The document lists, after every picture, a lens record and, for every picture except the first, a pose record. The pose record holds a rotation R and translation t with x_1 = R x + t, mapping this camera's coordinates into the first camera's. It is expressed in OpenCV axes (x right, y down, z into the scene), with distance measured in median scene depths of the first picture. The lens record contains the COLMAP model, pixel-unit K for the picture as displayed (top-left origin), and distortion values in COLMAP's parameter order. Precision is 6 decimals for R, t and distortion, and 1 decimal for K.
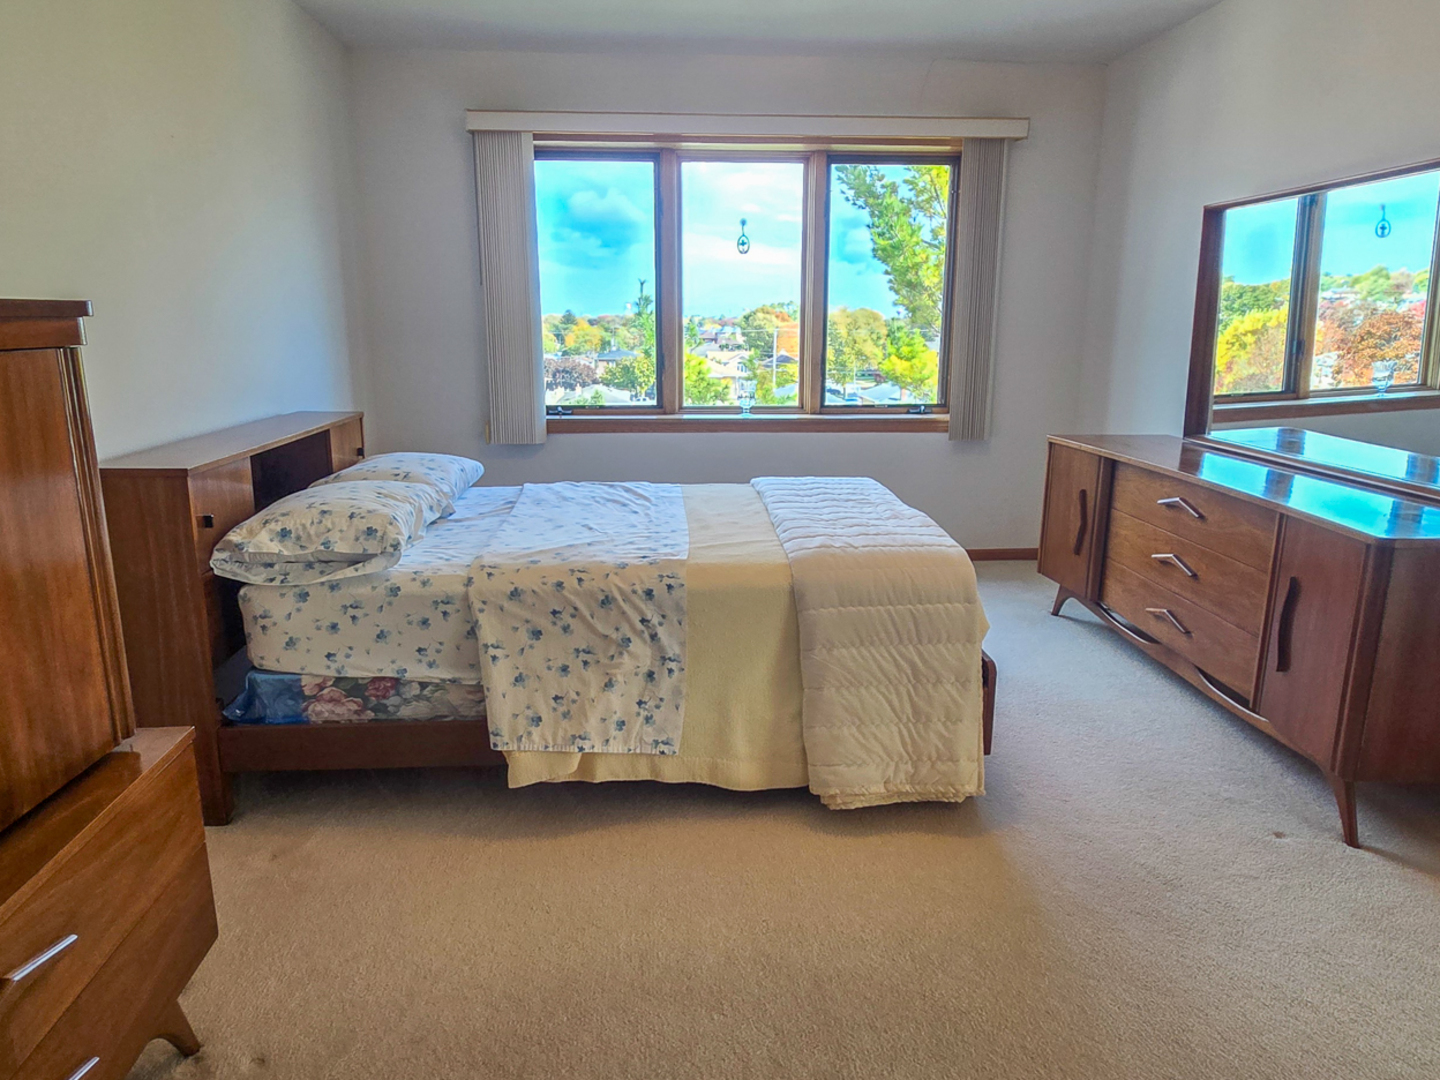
lens RADIAL K [[892.1, 0, 720.0], [0, 892.1, 540.0], [0, 0, 1]] dist [-0.012280, -0.000603]
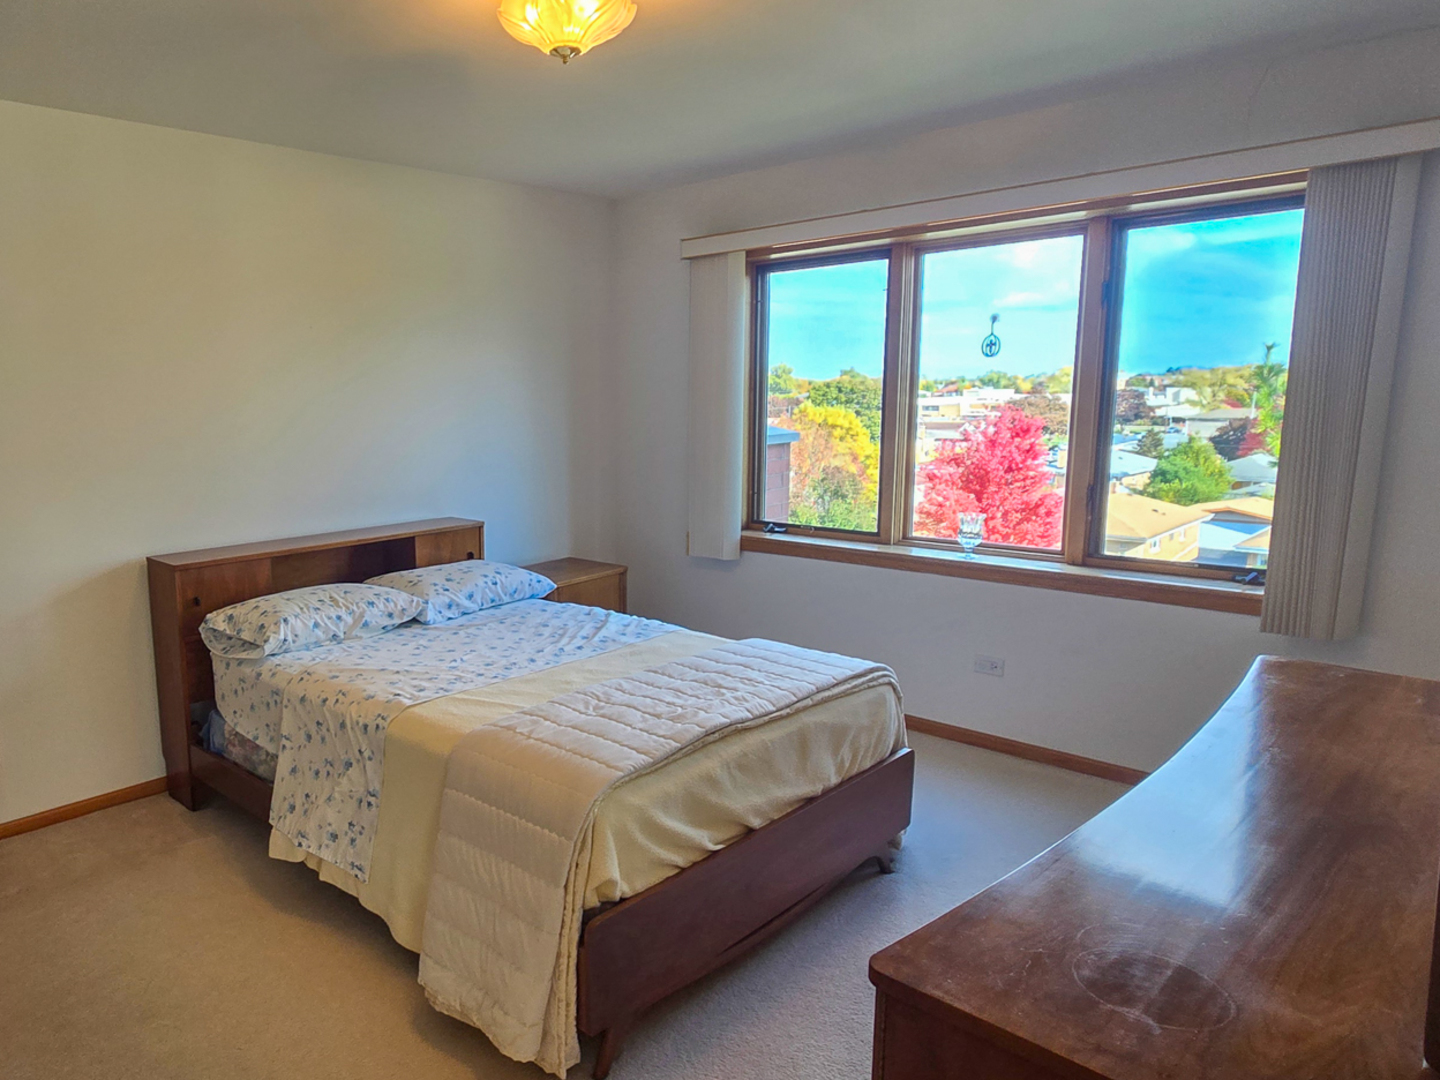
lens RADIAL K [[999.3, 0, 720.0], [0, 999.3, 540.0], [0, 0, 1]] dist [0.002673, 0.000813]
pose [[0.658994, 0.114369, -0.743402, 1.081405], [-0.162576, 0.986666, 0.007678, -0.245255], [0.734368, 0.115799, 0.668800, 0.465270]]
